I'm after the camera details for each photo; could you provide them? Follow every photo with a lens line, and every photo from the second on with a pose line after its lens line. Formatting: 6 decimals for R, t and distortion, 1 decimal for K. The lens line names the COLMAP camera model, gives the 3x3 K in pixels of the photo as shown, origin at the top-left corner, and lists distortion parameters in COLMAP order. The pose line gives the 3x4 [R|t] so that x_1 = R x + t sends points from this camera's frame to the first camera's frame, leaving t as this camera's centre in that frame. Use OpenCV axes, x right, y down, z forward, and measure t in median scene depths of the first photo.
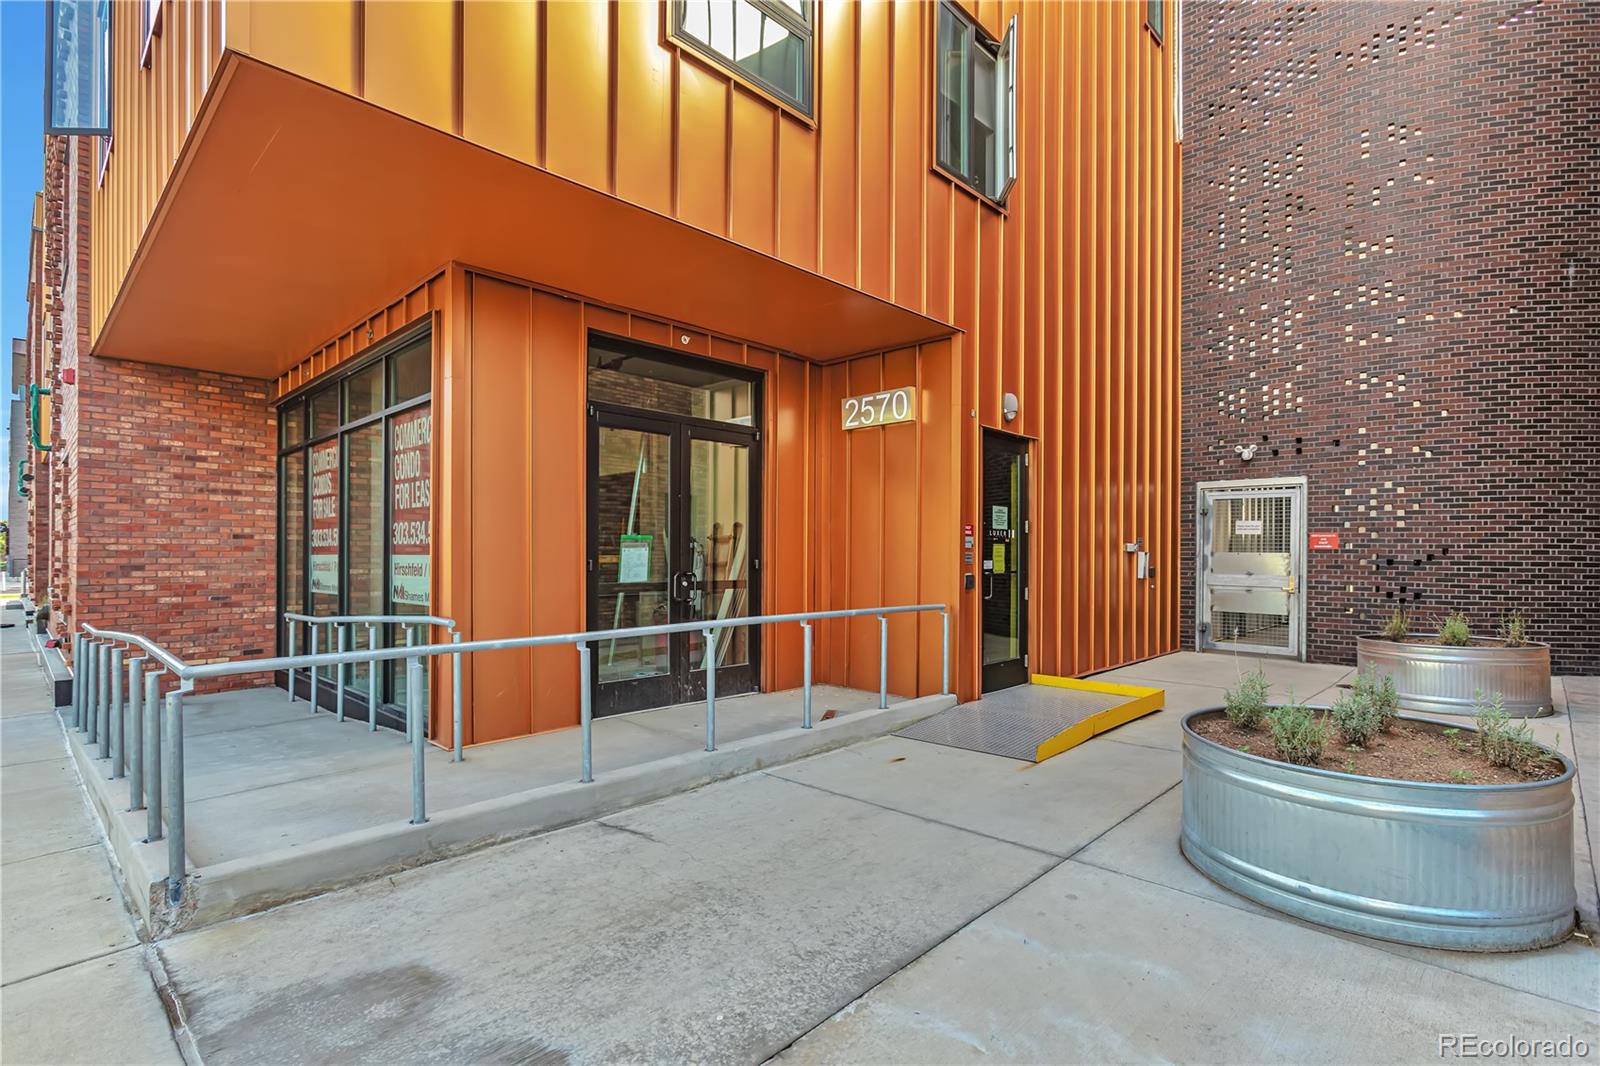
lens RADIAL K [[767.3, 0, 801.8], [0, 767.3, 553.5], [0, 0, 1]] dist [-0.002829, 0.000863]
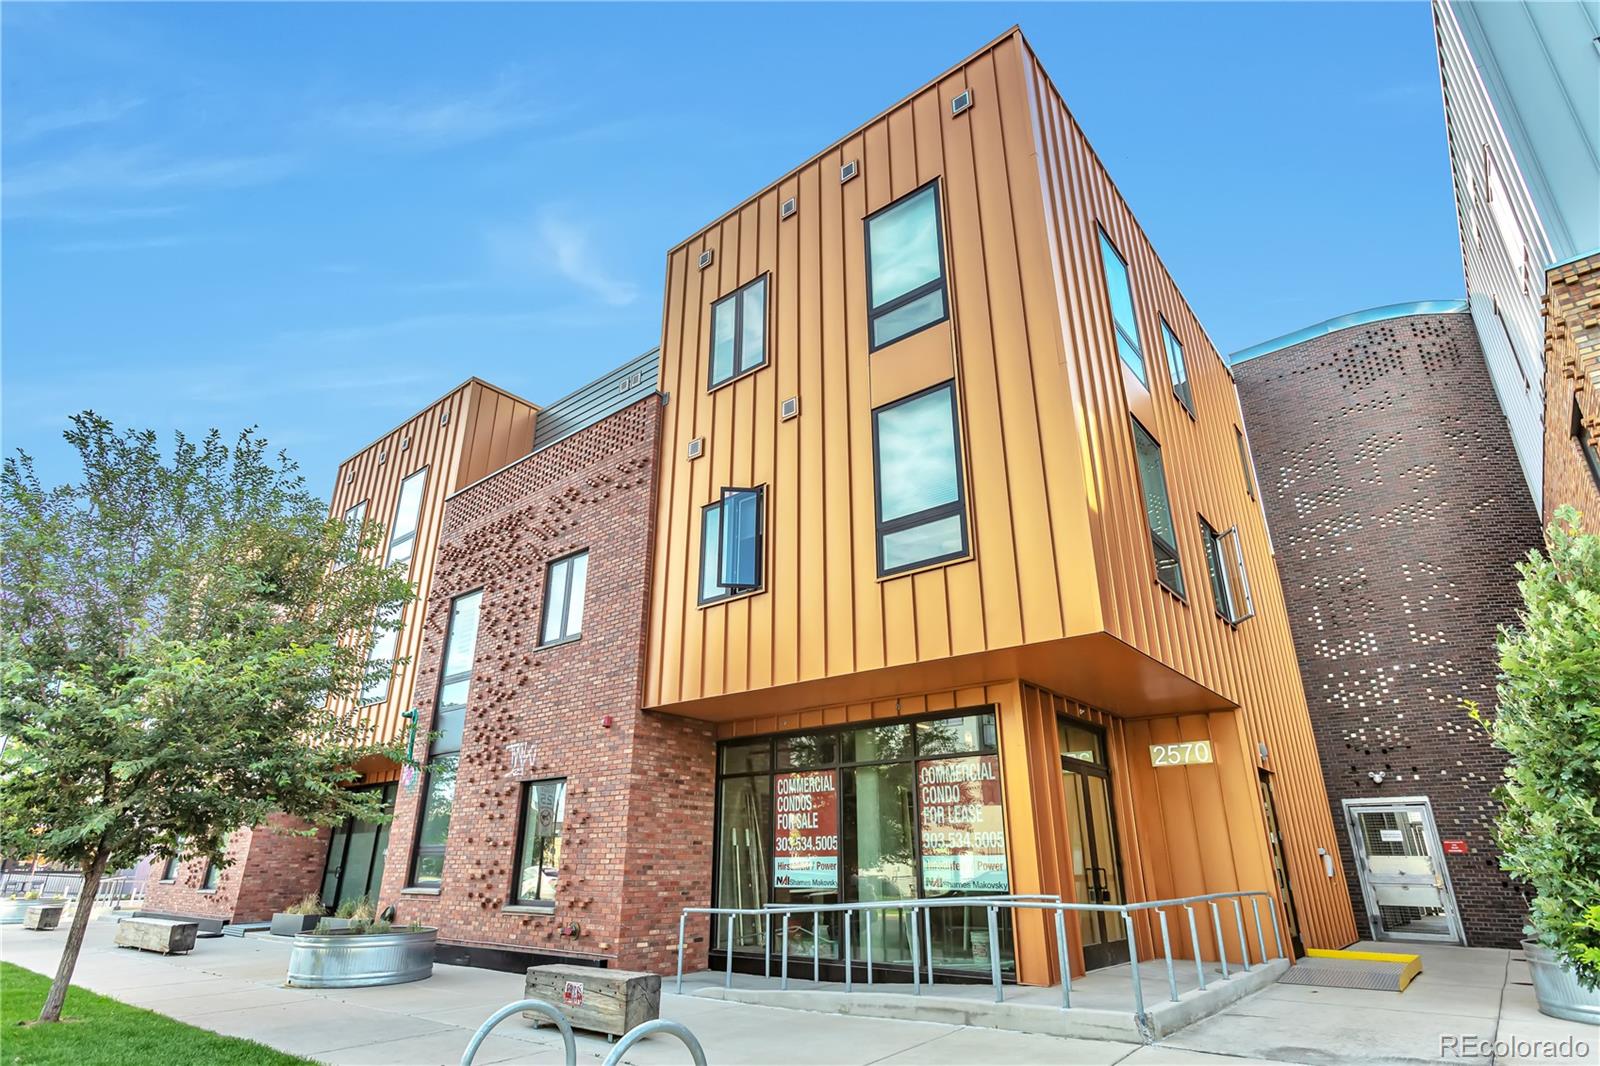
lens RADIAL K [[829.1, 0, 800.0], [0, 829.1, 533.0], [0, 0, 1]] dist [-0.000634, 0.000711]
pose [[0.997160, 0.026677, 0.070425, -0.614386], [0.001341, 0.928715, -0.370792, 0.011348], [-0.075296, 0.369833, 0.926042, -0.493355]]
